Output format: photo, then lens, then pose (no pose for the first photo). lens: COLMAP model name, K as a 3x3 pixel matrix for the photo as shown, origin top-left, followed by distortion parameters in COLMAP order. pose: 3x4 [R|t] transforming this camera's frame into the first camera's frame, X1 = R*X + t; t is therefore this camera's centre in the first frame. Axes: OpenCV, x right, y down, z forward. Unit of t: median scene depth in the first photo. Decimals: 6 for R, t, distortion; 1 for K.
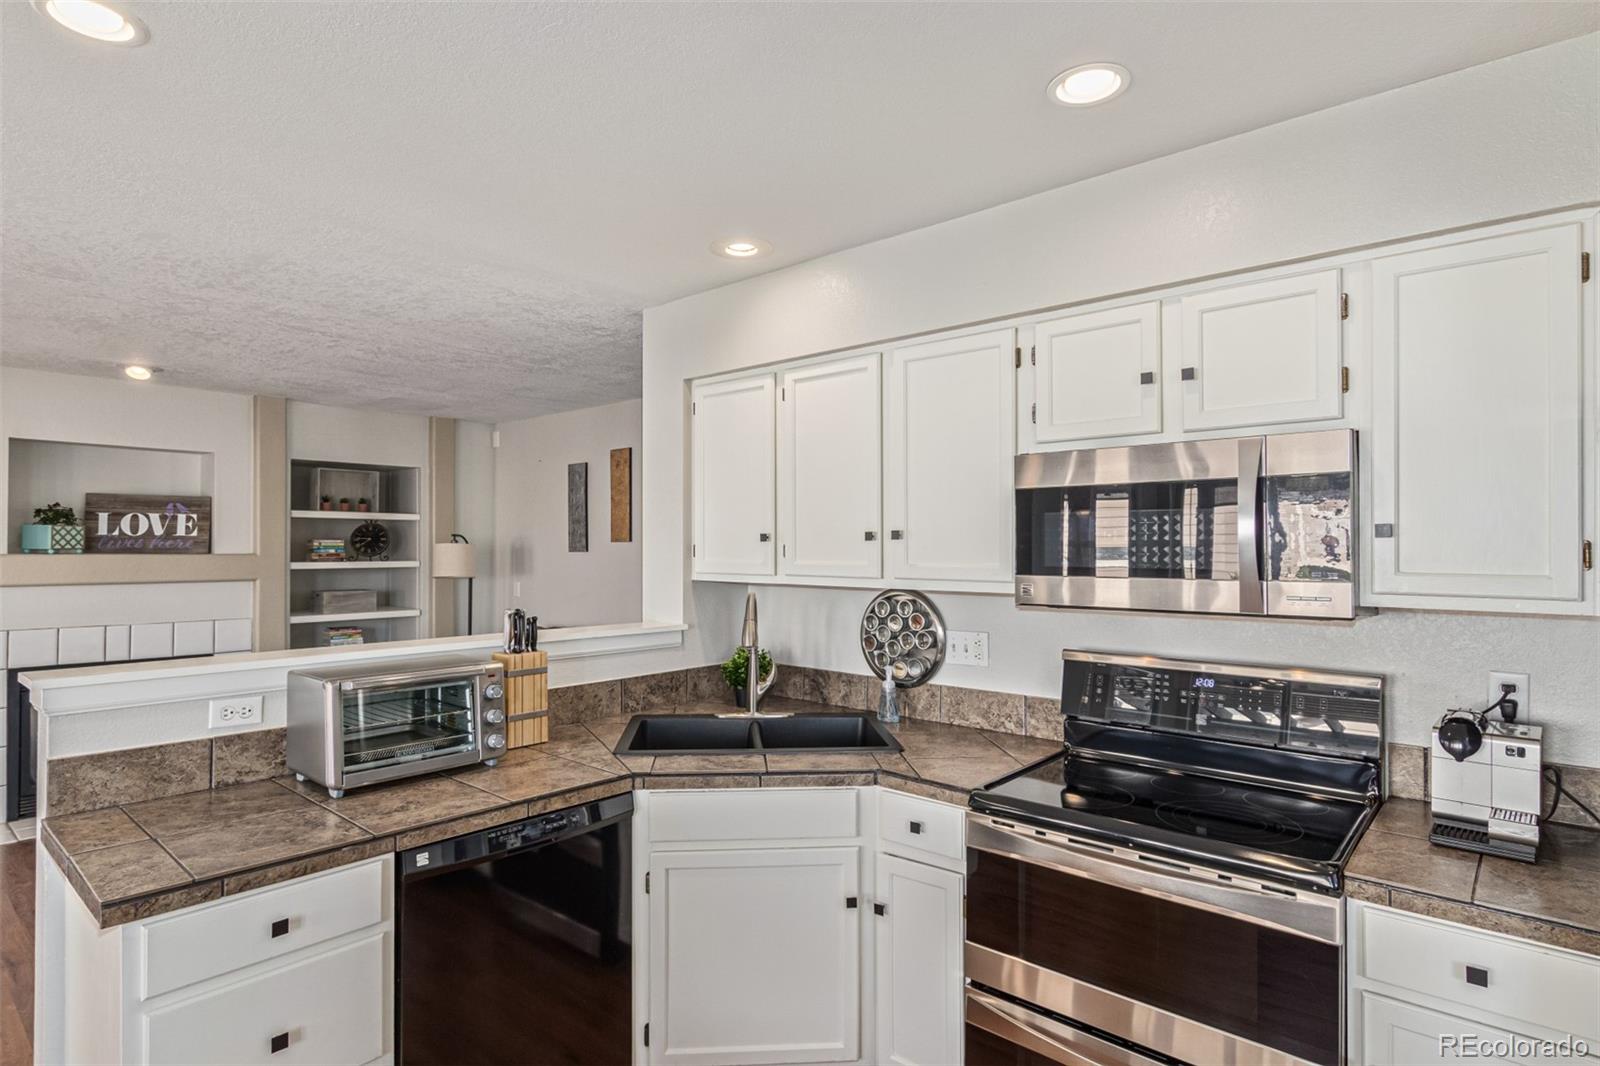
lens RADIAL K [[834.5, 0, 794.1], [0, 834.5, 535.8], [0, 0, 1]] dist [-0.000941, -0.000036]
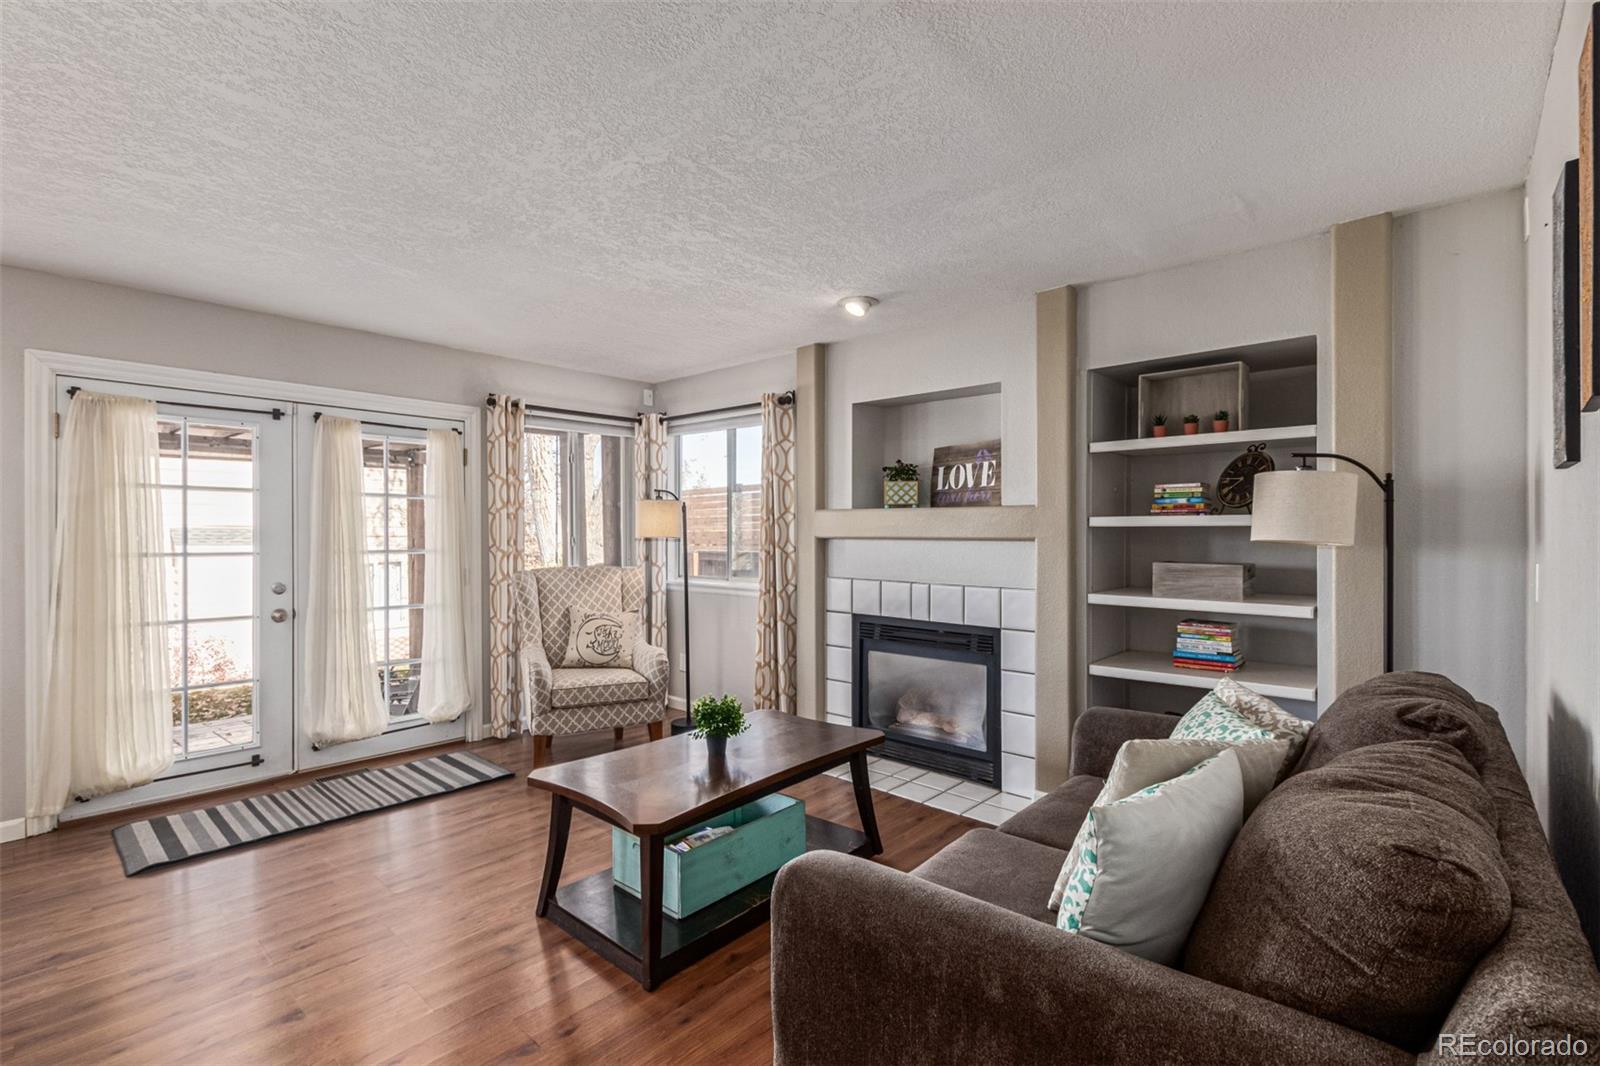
lens RADIAL K [[721.5, 0, 796.6], [0, 721.5, 537.4], [0, 0, 1]] dist [0.001667, -0.000006]
pose [[-0.015783, 0.002800, -0.999872, 0.011189], [0.012358, 0.999920, 0.002605, 0.053082], [0.999799, -0.012315, -0.015816, 0.903805]]
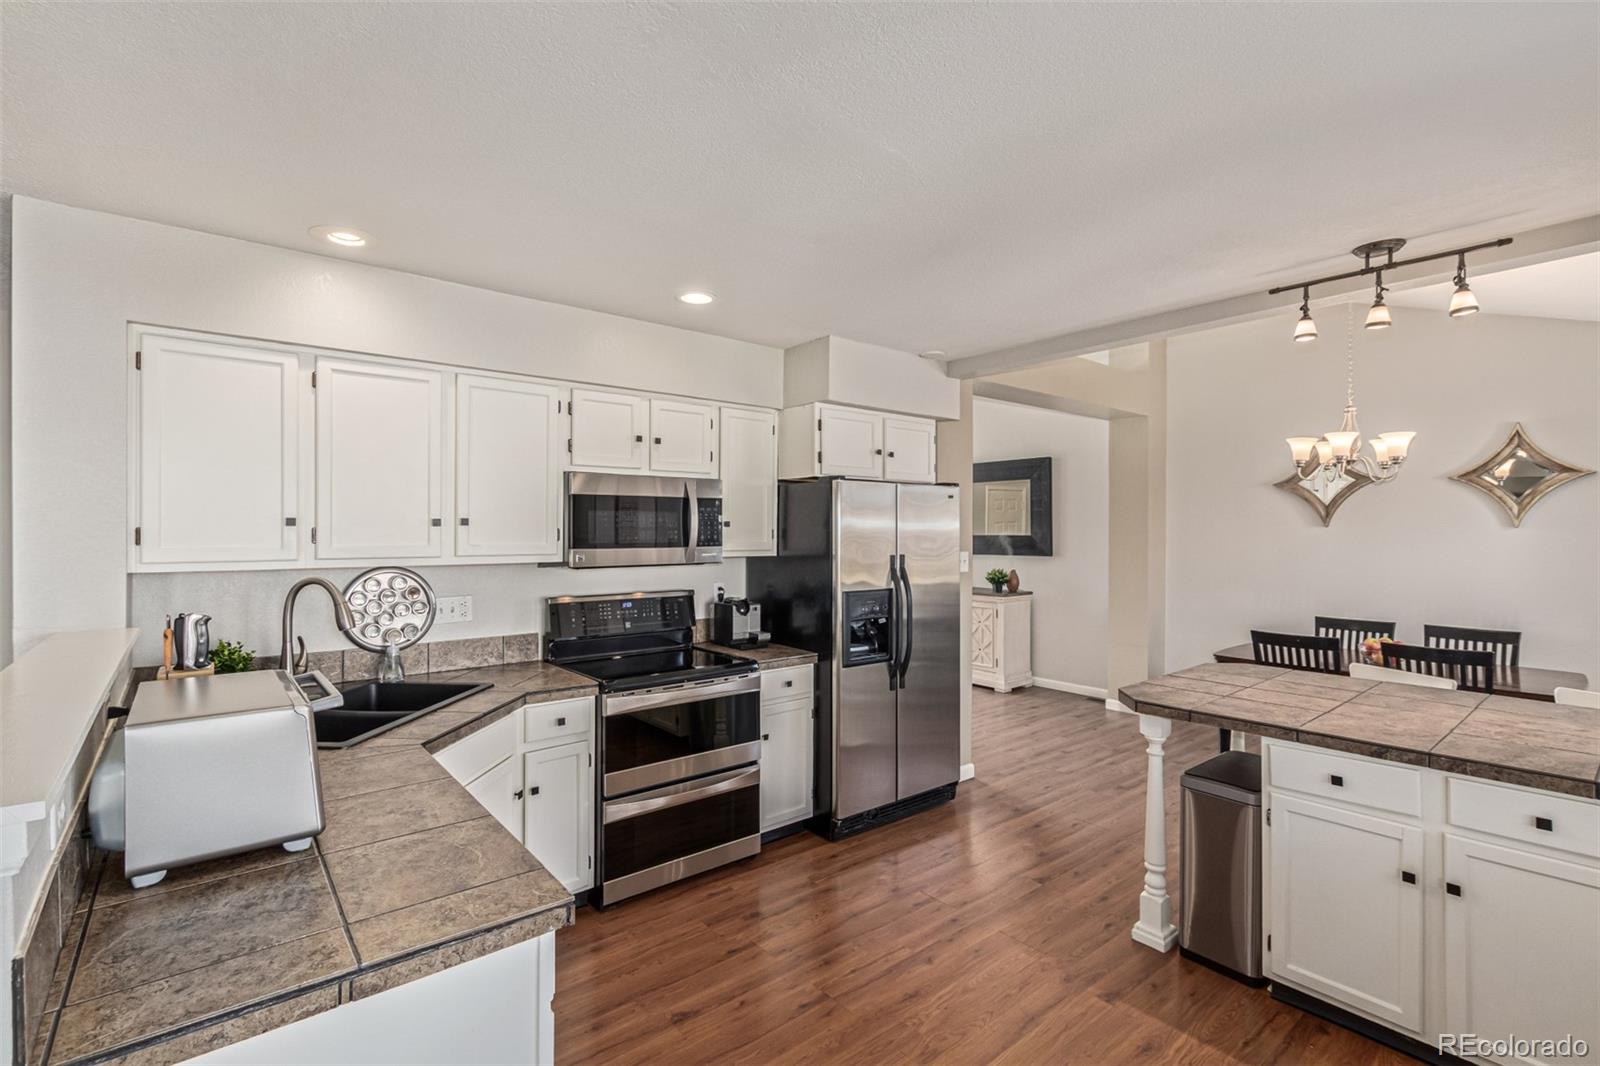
lens RADIAL K [[728.1, 0, 783.9], [0, 728.1, 528.5], [0, 0, 1]] dist [-0.002903, -0.000869]
pose [[0.171110, 0.000510, 0.985252, -0.473934], [-0.015185, 0.999882, 0.002119, -0.000256], [-0.985135, -0.015324, 0.171097, 0.178315]]
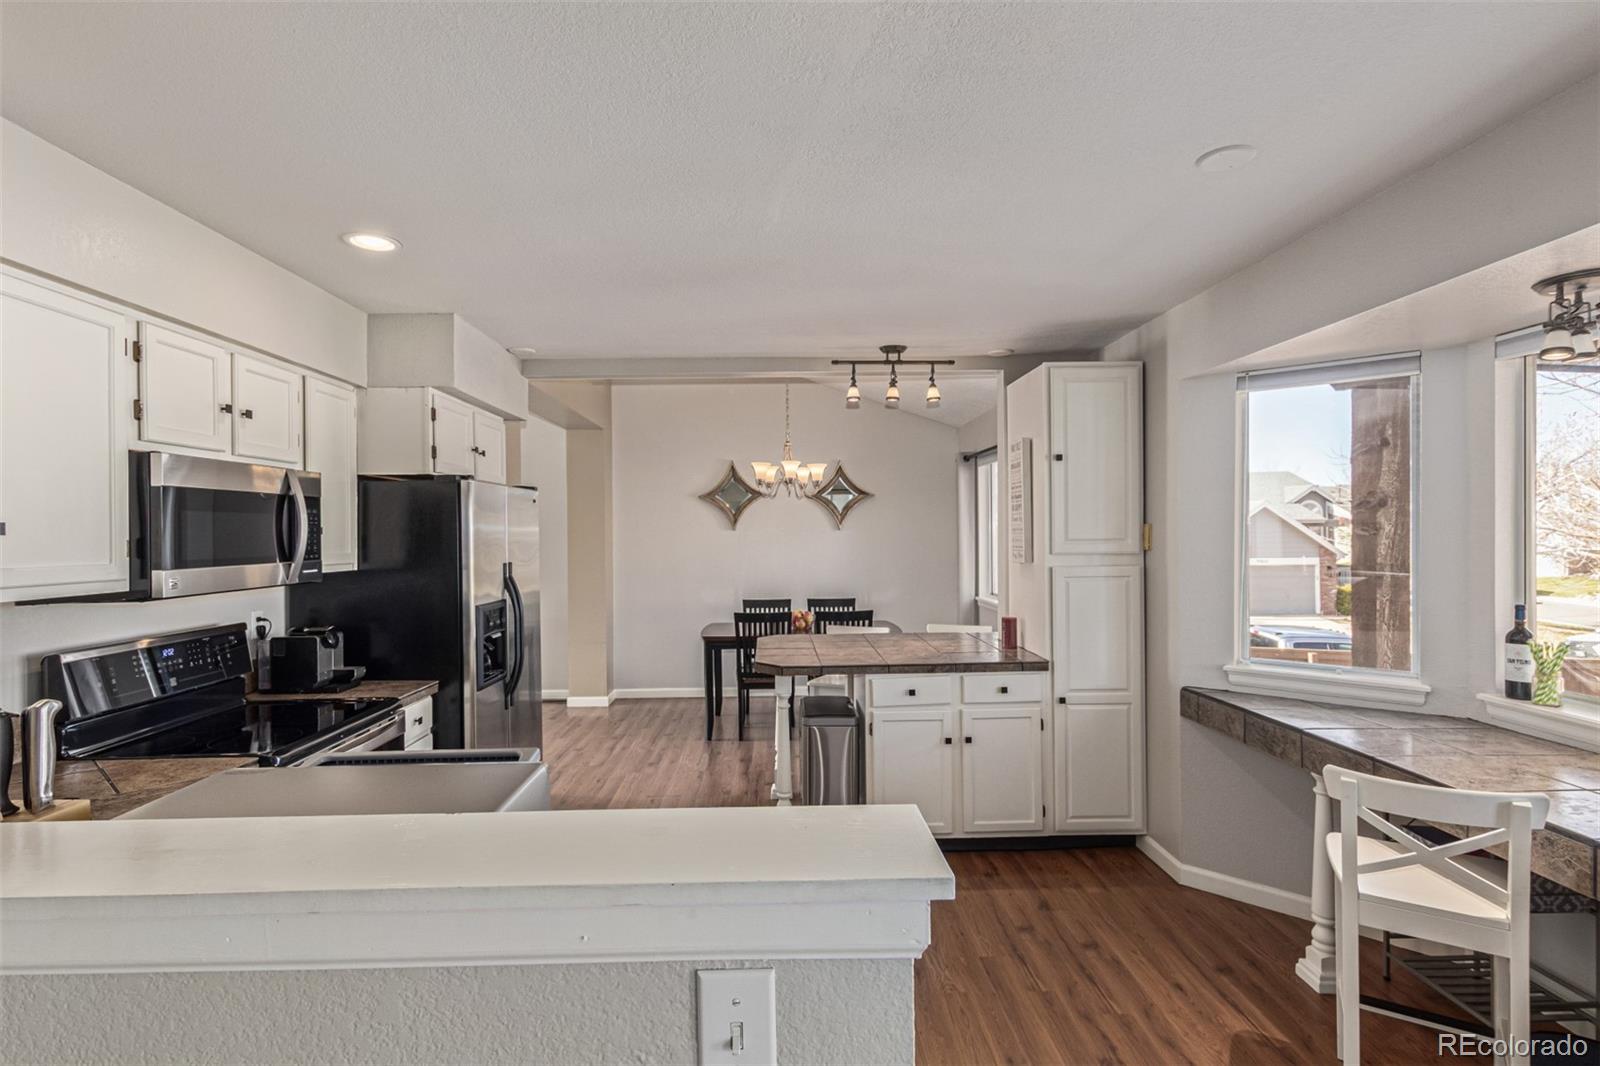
lens RADIAL K [[784.7, 0, 799.3], [0, 784.7, 528.5], [0, 0, 1]] dist [-0.000674, -0.000617]
pose [[-0.680806, 0.008467, 0.732414, -0.453255], [-0.001178, 0.999919, -0.012654, 0.003375], [-0.732462, -0.009478, -0.680741, 0.509095]]
